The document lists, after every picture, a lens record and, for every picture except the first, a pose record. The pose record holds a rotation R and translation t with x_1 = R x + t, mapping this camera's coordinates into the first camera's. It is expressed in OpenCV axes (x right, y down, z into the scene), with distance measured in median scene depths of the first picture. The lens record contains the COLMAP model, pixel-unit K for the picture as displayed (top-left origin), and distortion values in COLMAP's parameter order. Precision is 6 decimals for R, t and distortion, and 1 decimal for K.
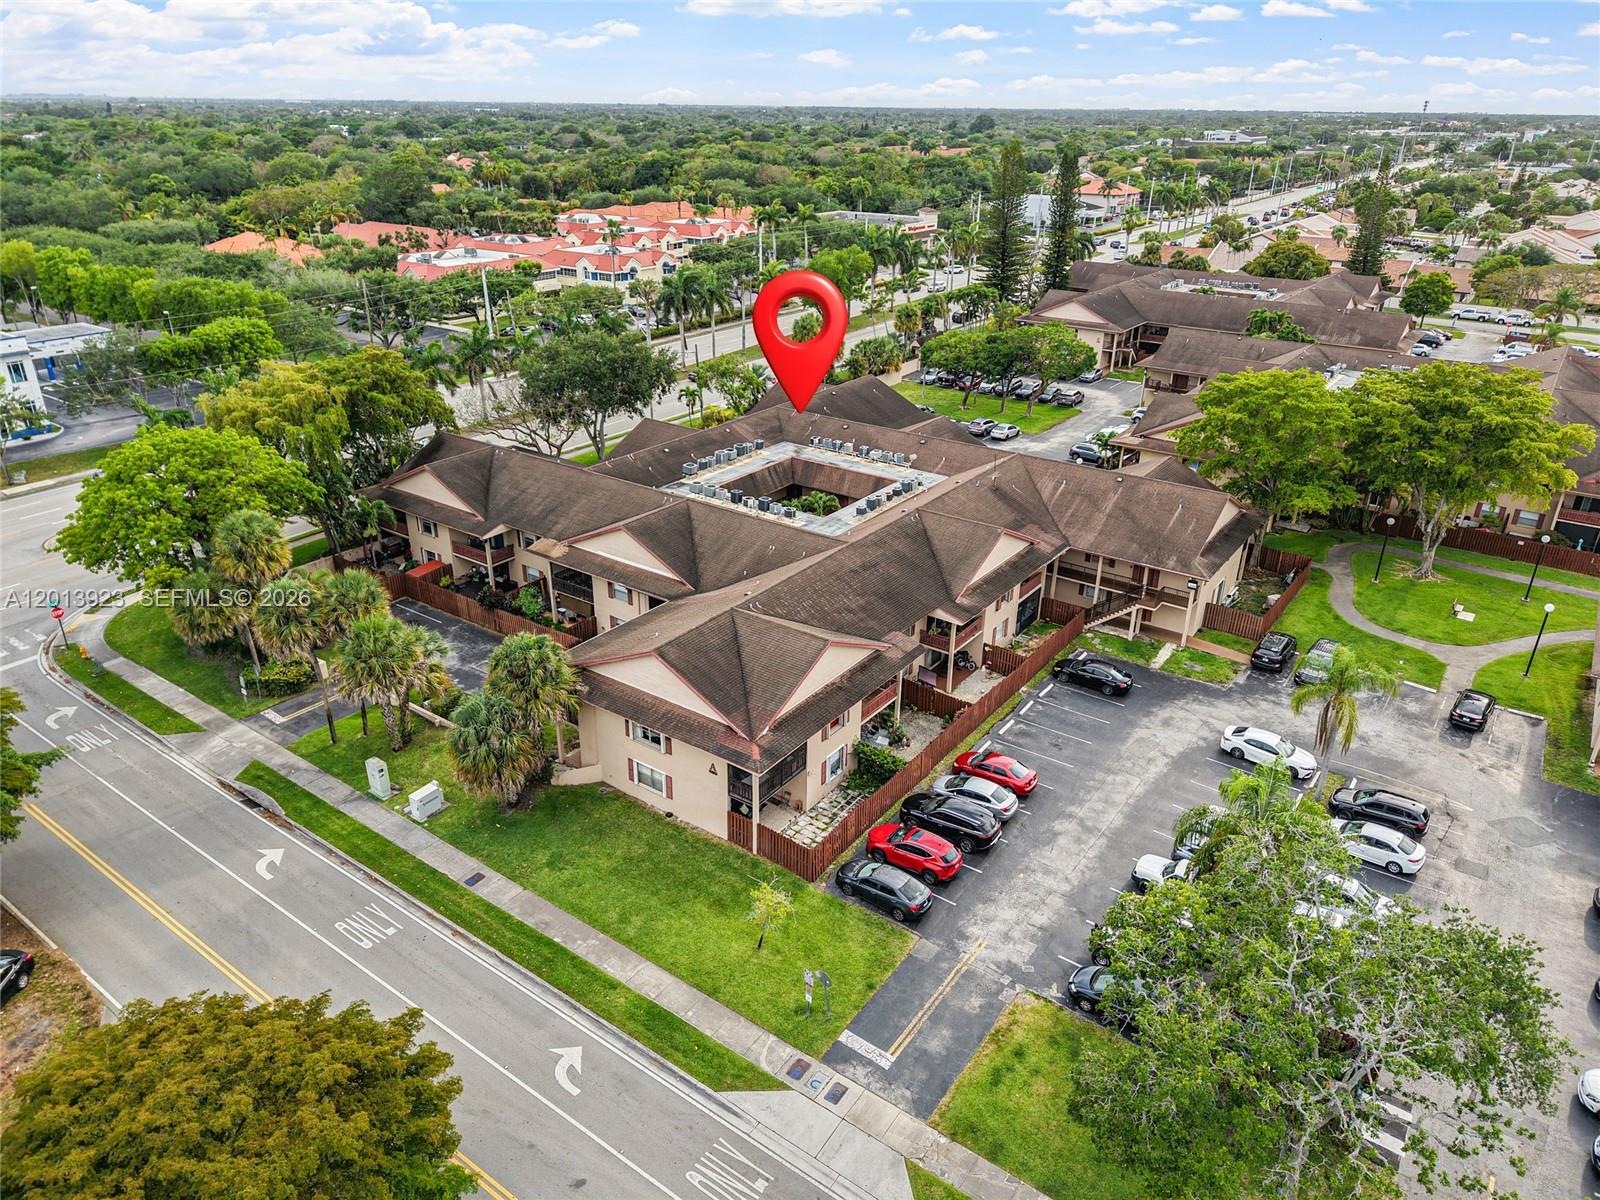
lens RADIAL K [[1064.1, 0, 820.1], [0, 1064.1, 600.3], [0, 0, 1]] dist [0.050261, -0.048754]
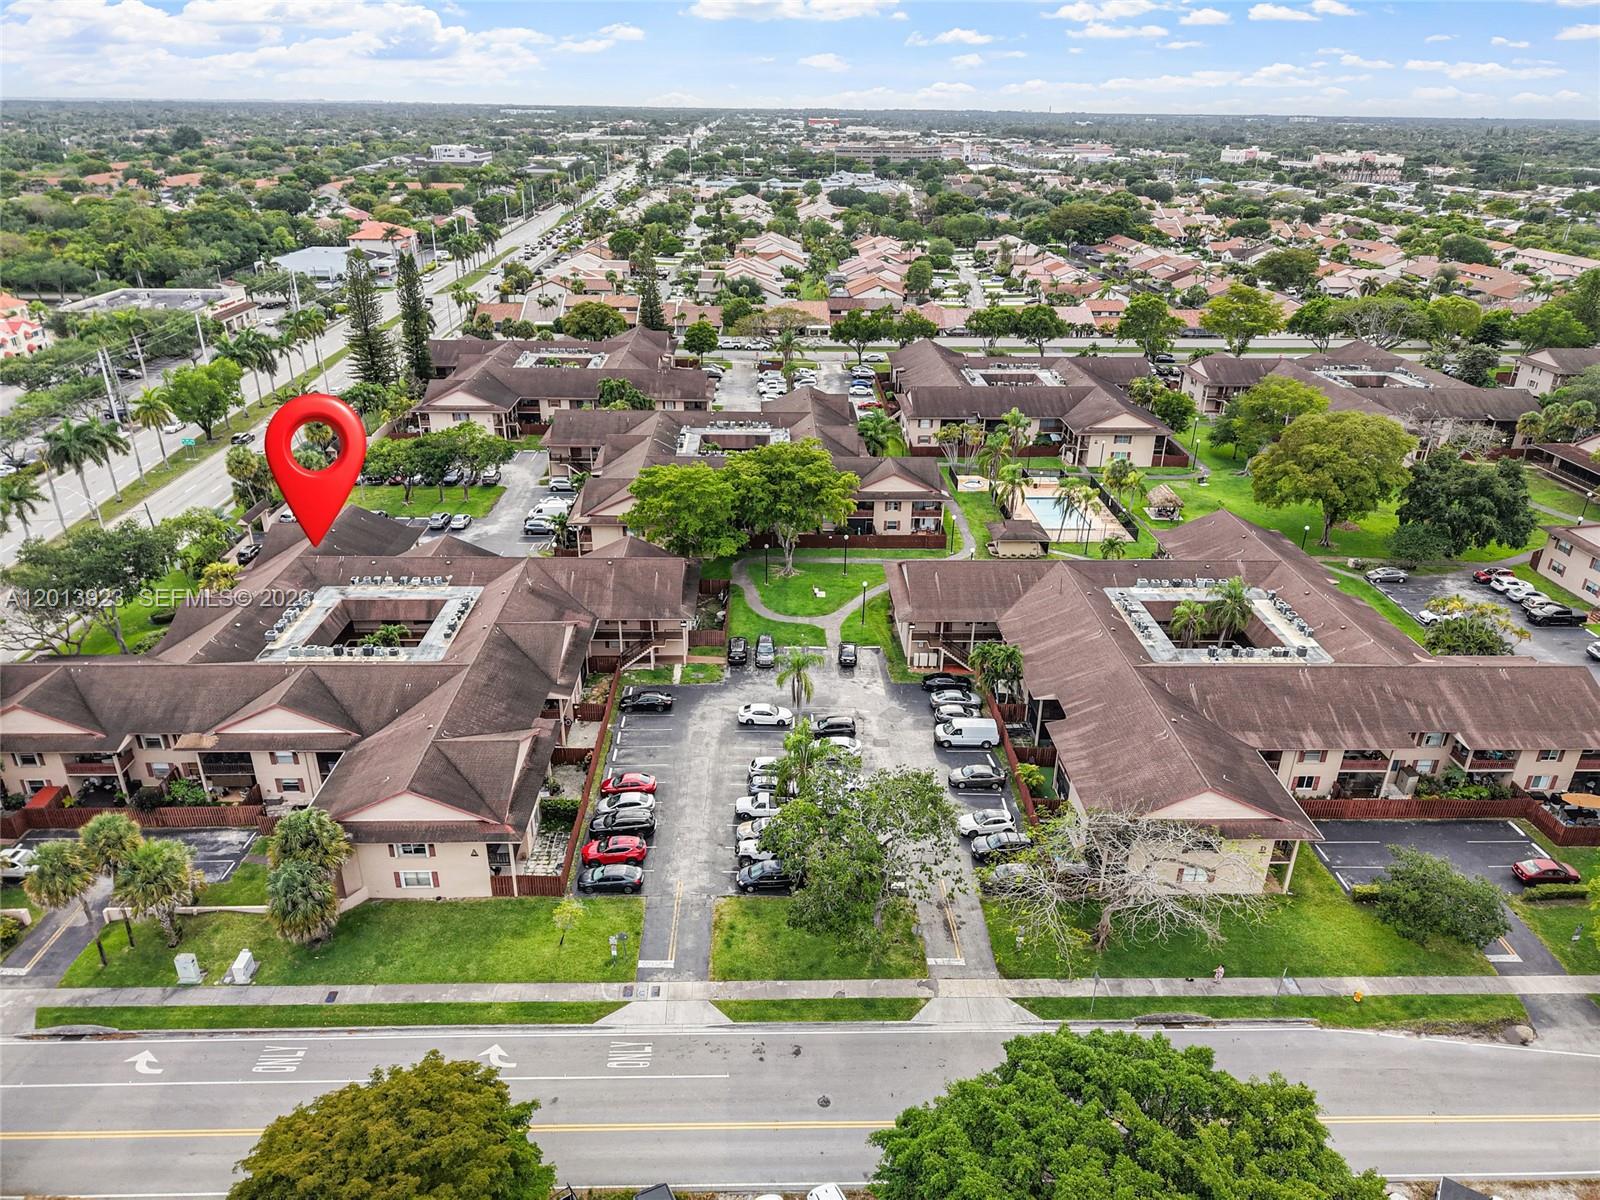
lens RADIAL K [[1064.1, 0, 820.1], [0, 1064.1, 600.3], [0, 0, 1]] dist [0.050261, -0.048754]
pose [[0.784473, -0.254386, 0.565587, -0.374545], [0.242127, 0.965251, 0.098313, -0.160470], [-0.570943, 0.059820, 0.818807, -0.379605]]
